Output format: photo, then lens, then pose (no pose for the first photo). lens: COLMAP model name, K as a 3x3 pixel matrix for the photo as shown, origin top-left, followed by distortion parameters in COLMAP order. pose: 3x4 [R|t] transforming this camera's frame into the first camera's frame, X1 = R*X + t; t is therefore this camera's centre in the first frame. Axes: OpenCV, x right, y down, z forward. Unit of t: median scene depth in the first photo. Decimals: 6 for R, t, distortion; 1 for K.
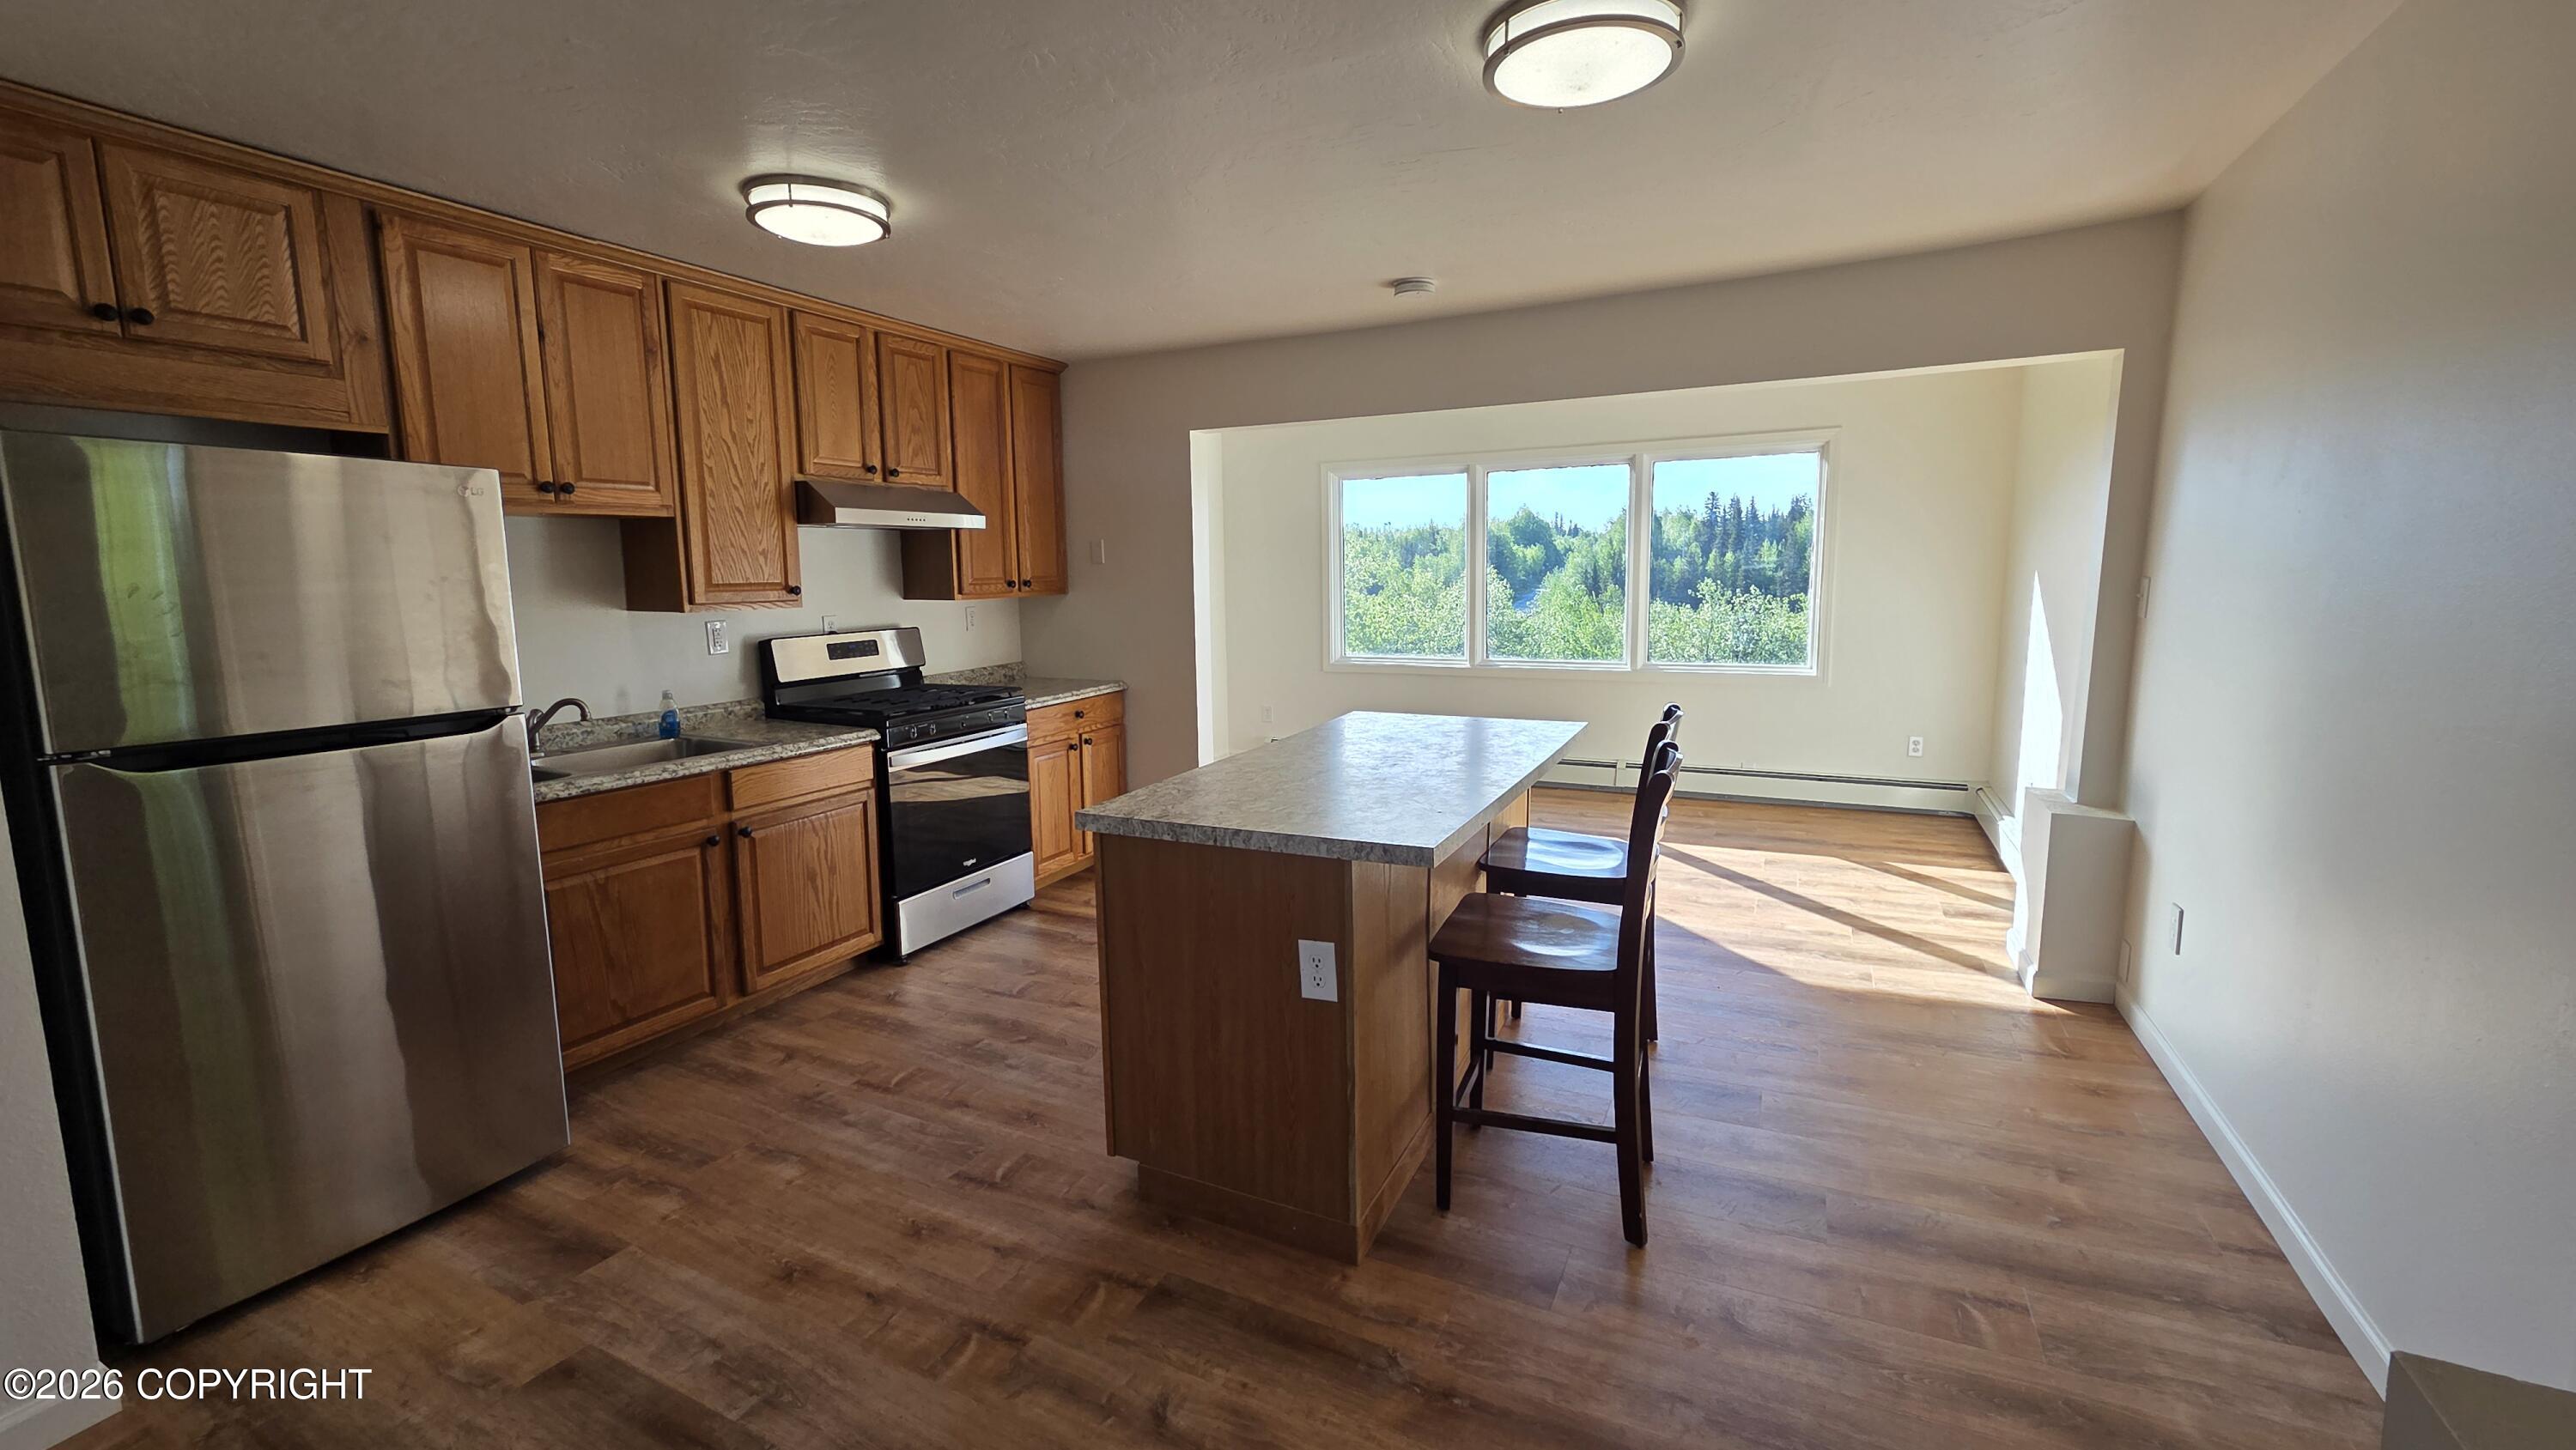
lens RADIAL K [[1046.8, 0, 1280.5], [0, 1046.8, 718.3], [0, 0, 1]] dist [0.003314, 0.000455]
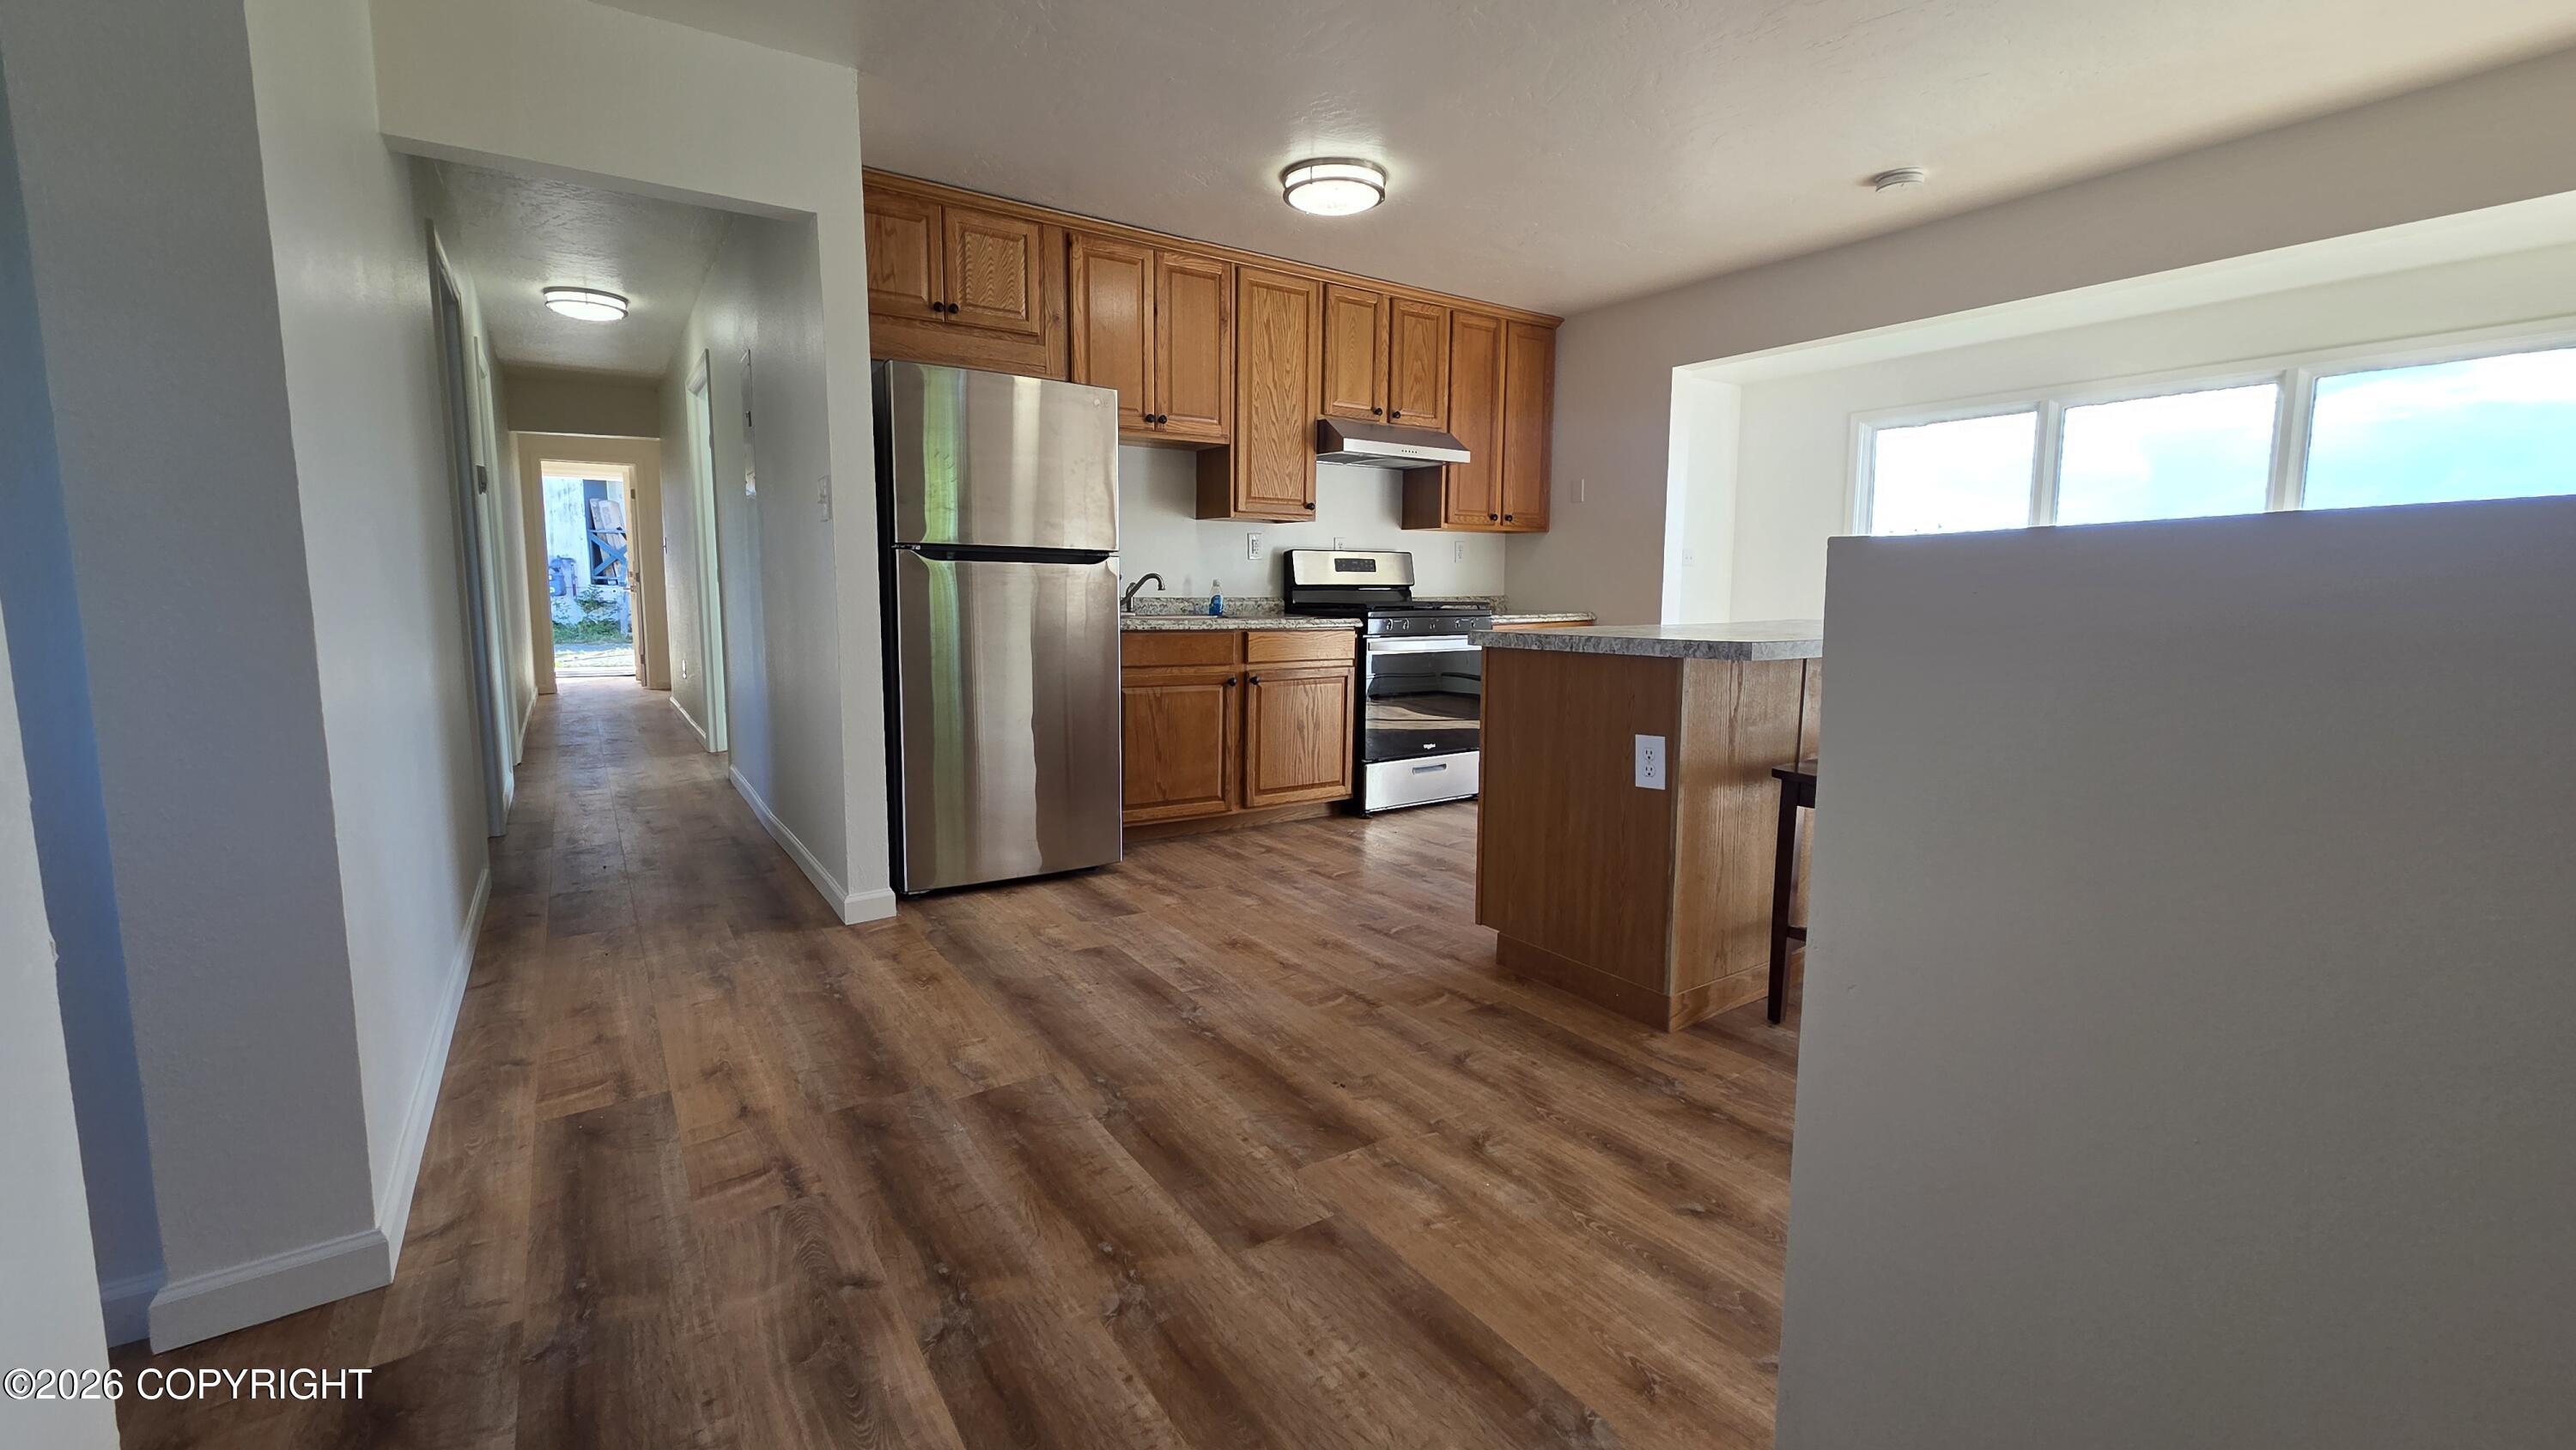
lens RADIAL K [[1046.8, 0, 1284.1], [0, 1046.8, 715.9], [0, 0, 1]] dist [0.003314, 0.000455]
pose [[0.874213, 0.075286, -0.479671, 0.190192], [-0.082177, 0.996596, 0.006648, 0.178221], [0.478538, 0.033606, 0.877423, -0.159600]]
